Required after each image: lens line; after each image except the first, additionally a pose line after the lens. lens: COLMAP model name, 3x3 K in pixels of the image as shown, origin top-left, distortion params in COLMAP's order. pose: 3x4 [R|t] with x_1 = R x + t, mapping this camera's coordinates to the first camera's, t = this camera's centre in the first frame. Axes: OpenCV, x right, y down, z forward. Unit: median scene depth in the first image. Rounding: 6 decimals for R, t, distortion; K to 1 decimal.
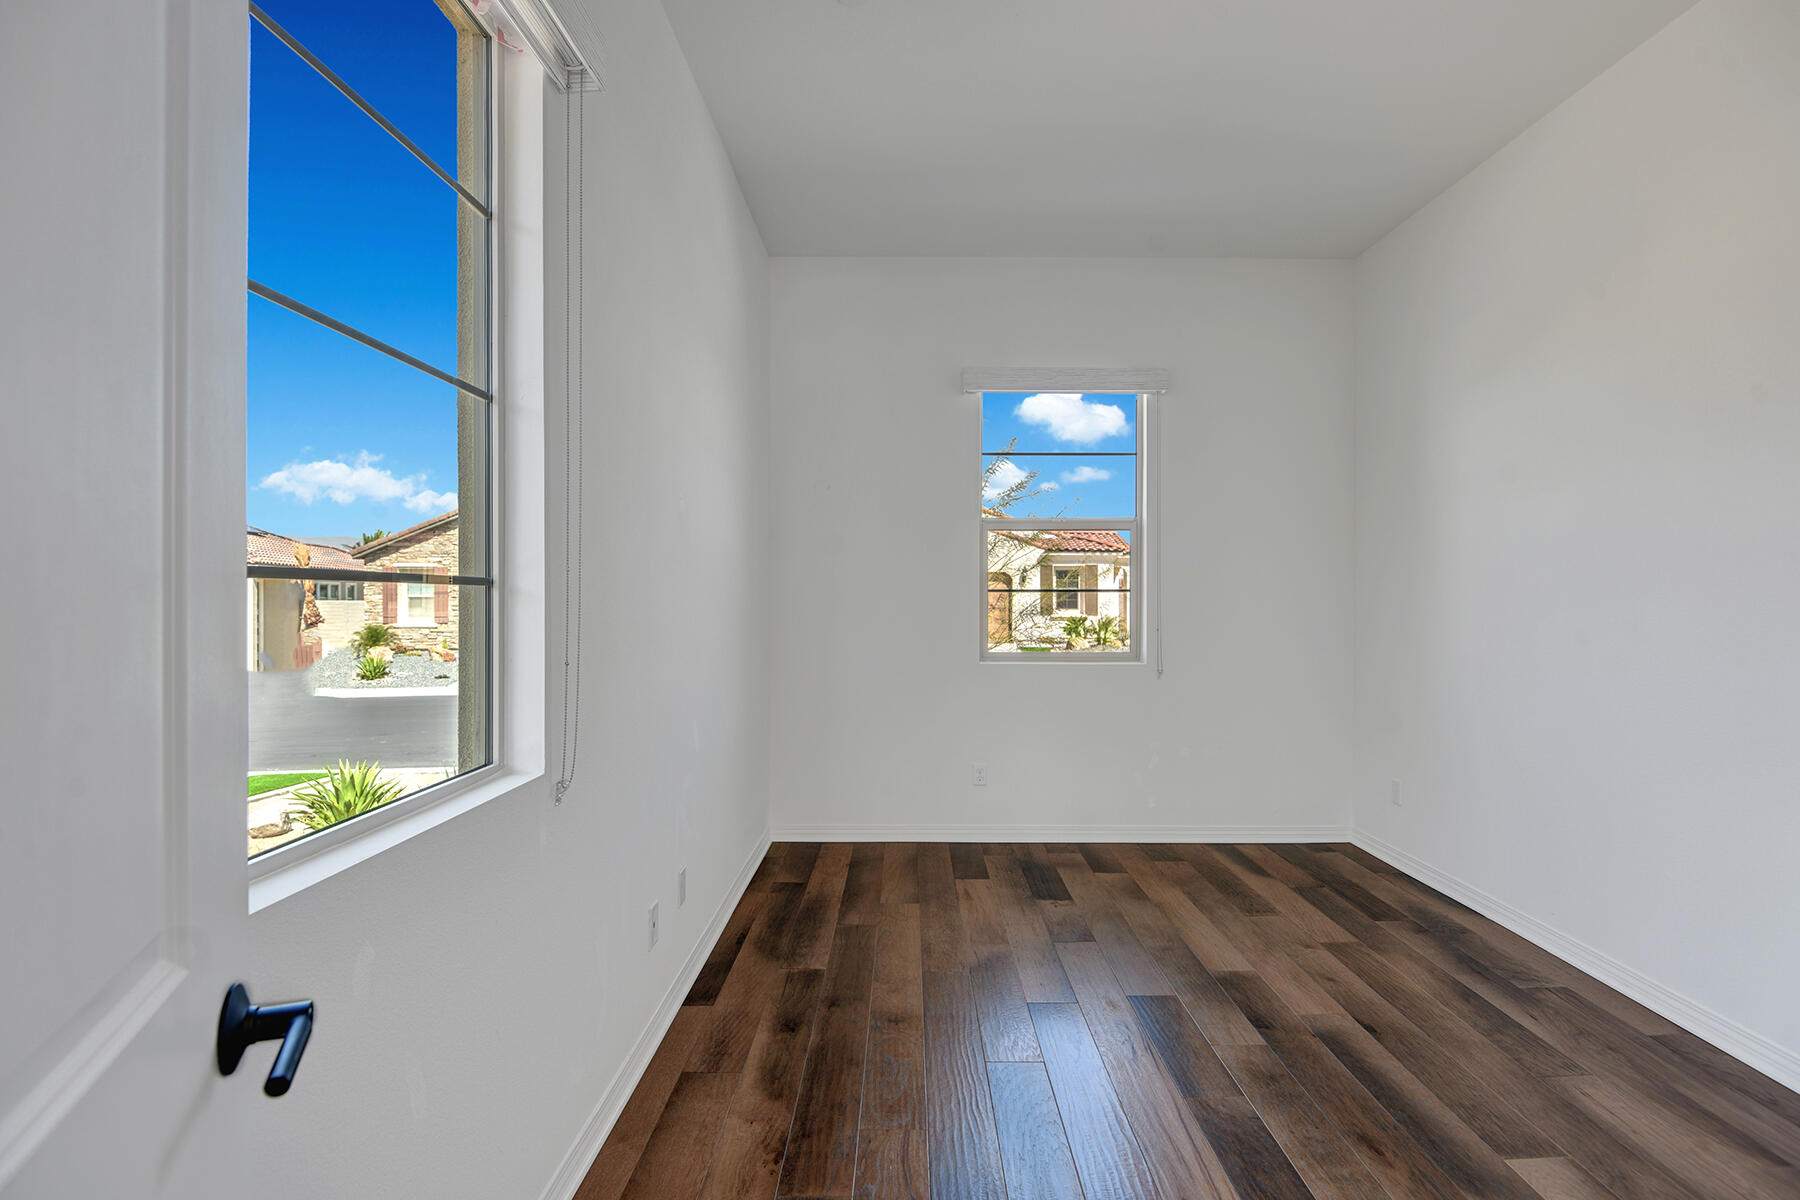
lens RADIAL K [[847.9, 0, 905.2], [0, 847.9, 601.8], [0, 0, 1]] dist [-0.019820, -0.005997]
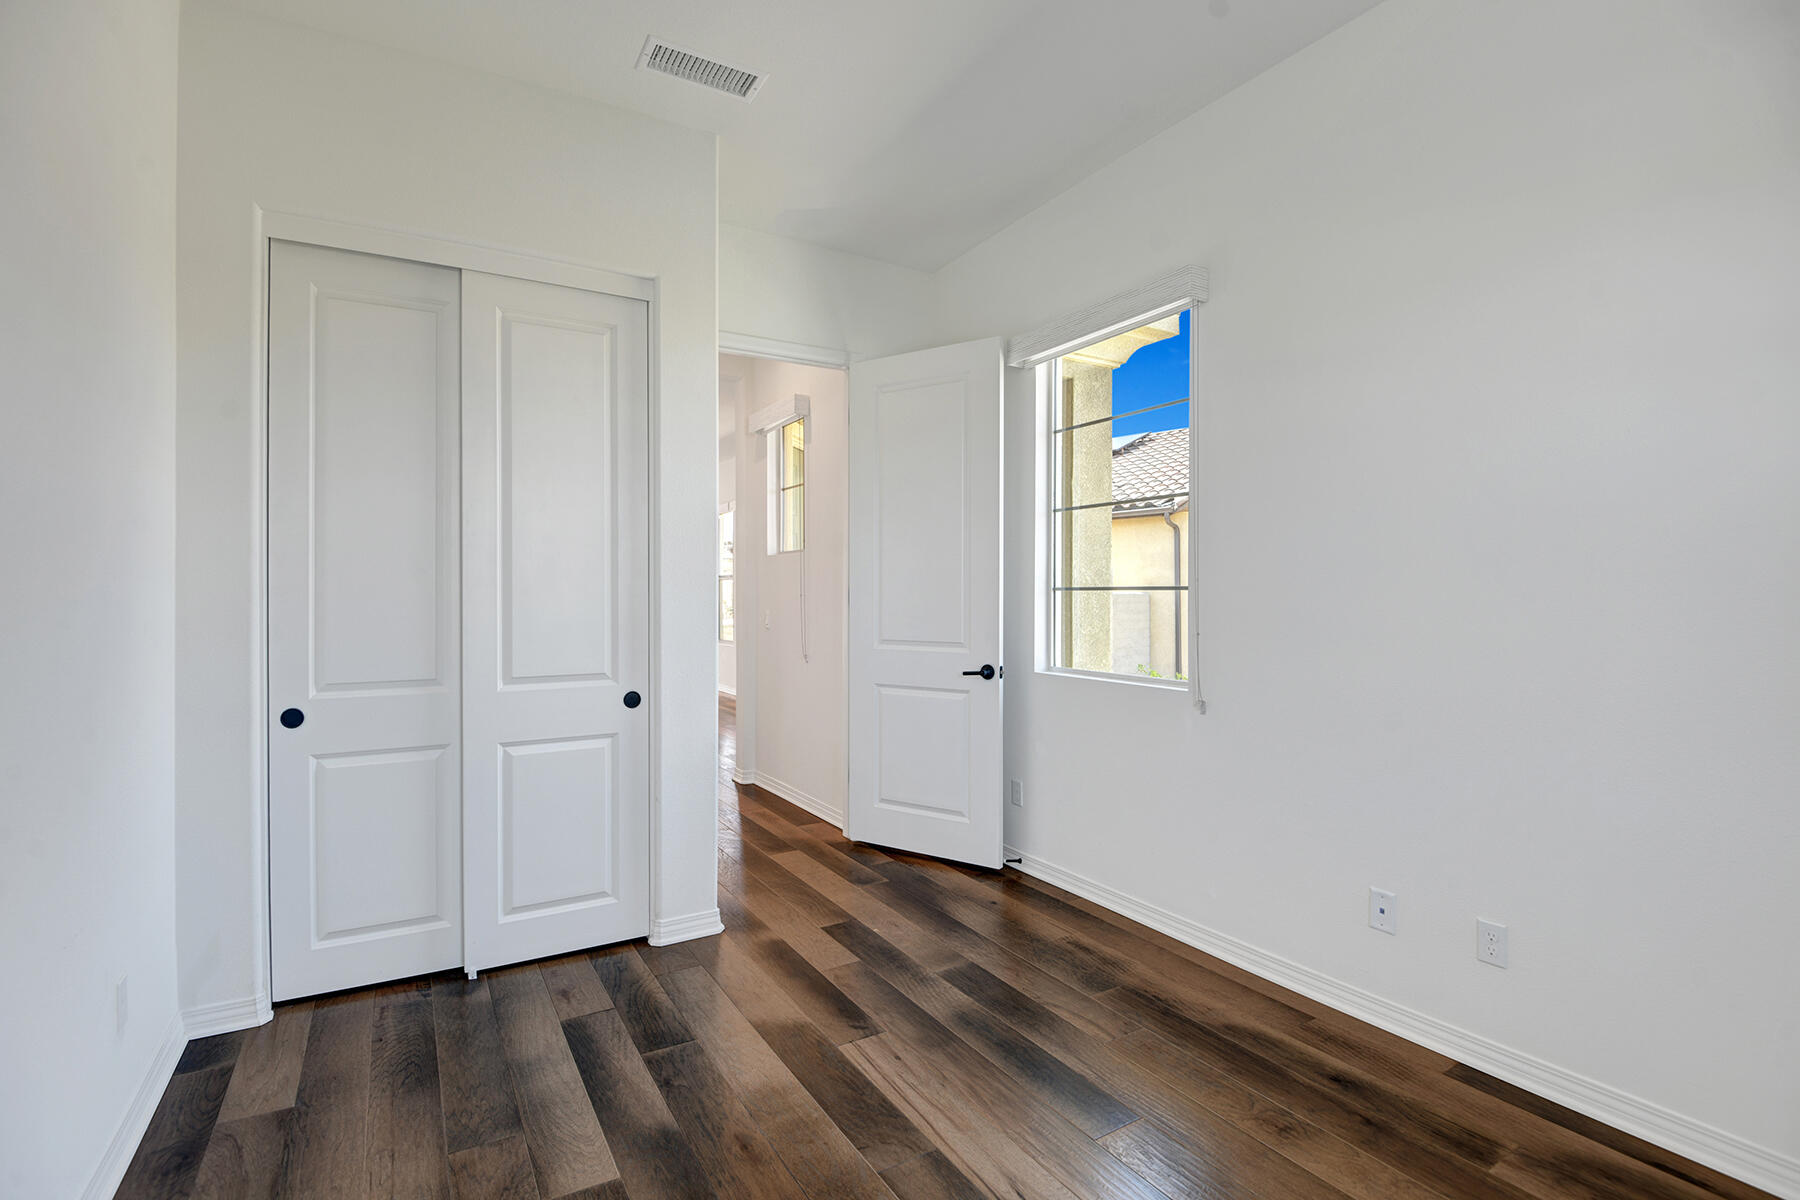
lens RADIAL K [[847.9, 0, 894.8], [0, 847.9, 596.0], [0, 0, 1]] dist [-0.019820, -0.005997]
pose [[-0.861438, -0.007824, -0.507803, 0.767410], [-0.009856, 0.999951, 0.001313, -0.004768], [0.507768, 0.006135, -0.861472, 1.610877]]
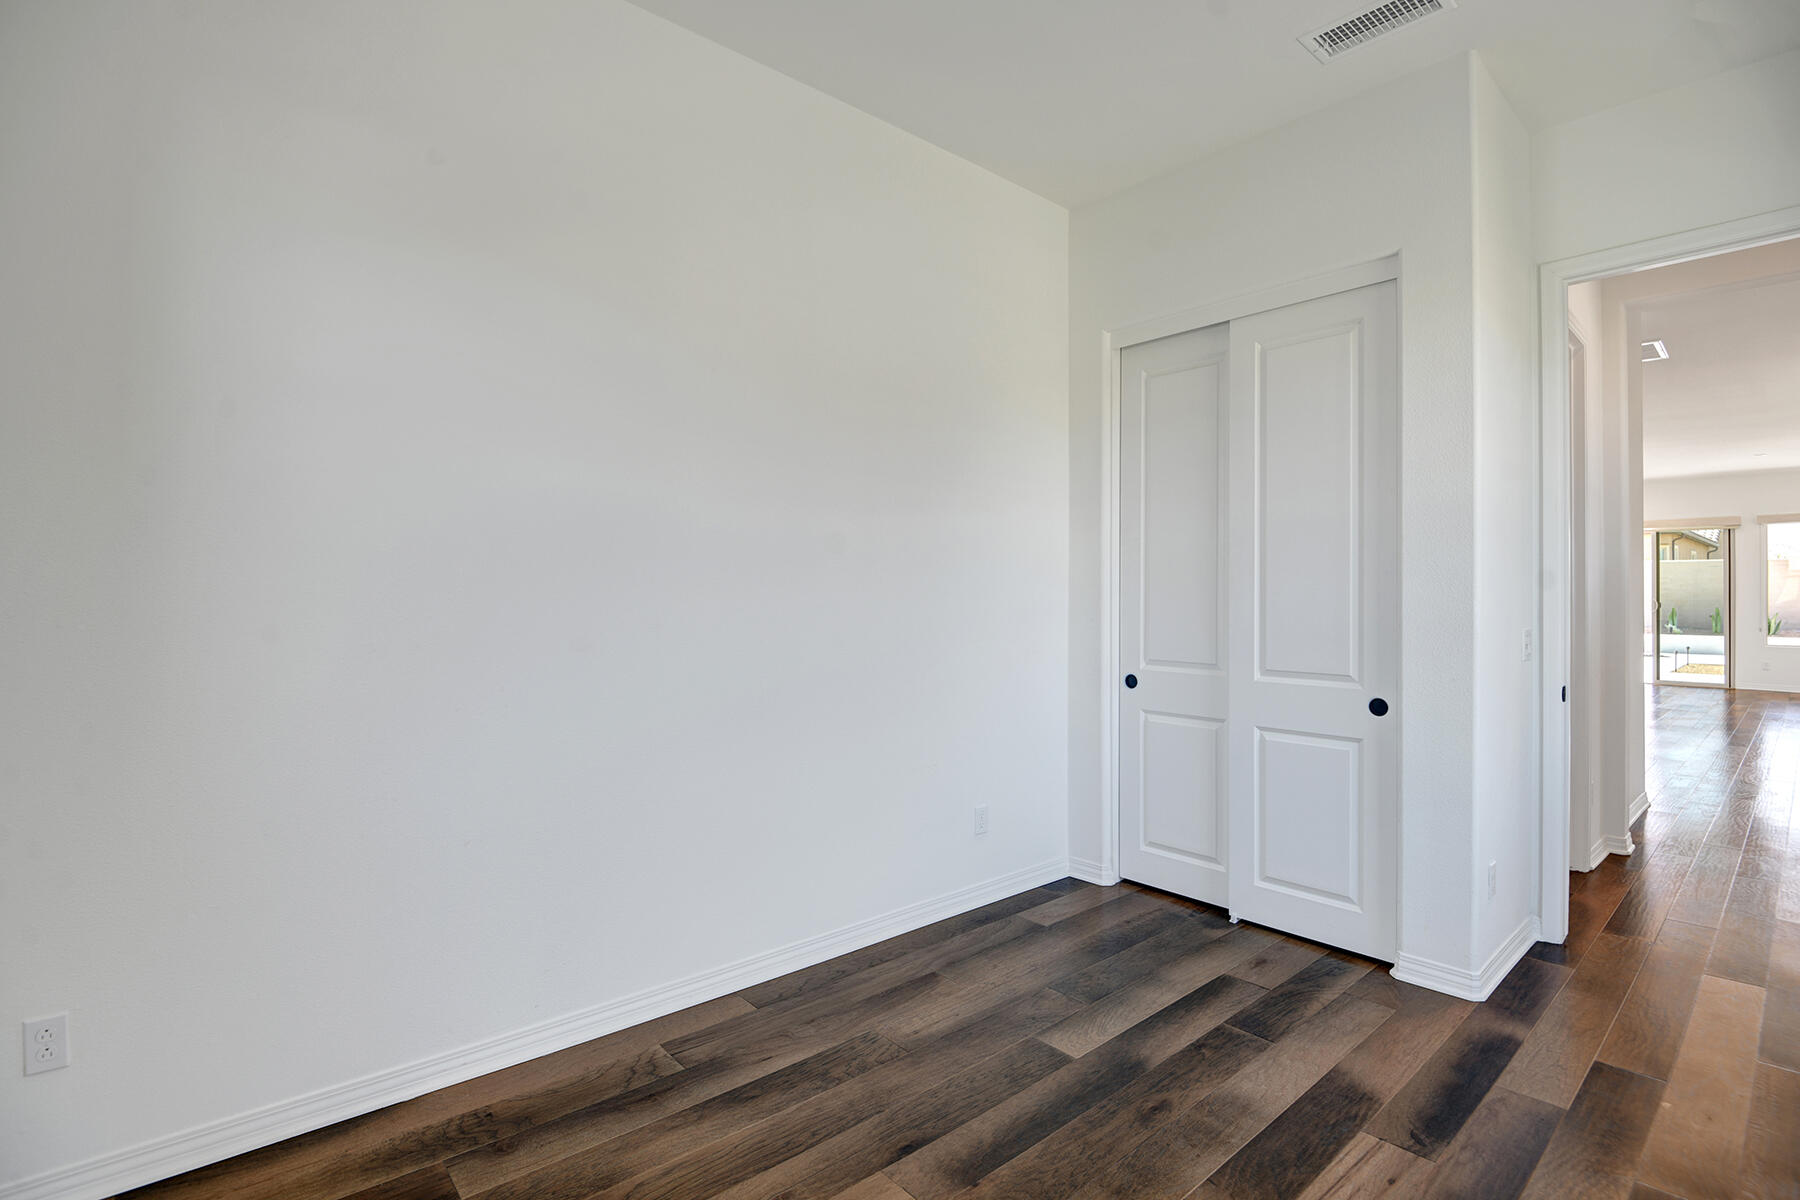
lens RADIAL K [[847.9, 0, 908.3], [0, 847.9, 598.6], [0, 0, 1]] dist [-0.019820, -0.005997]
pose [[-0.658434, -0.019796, 0.752378, -0.023948], [-0.005284, 0.999751, 0.021681, -0.020898], [-0.752620, 0.010300, -0.658375, 1.608762]]
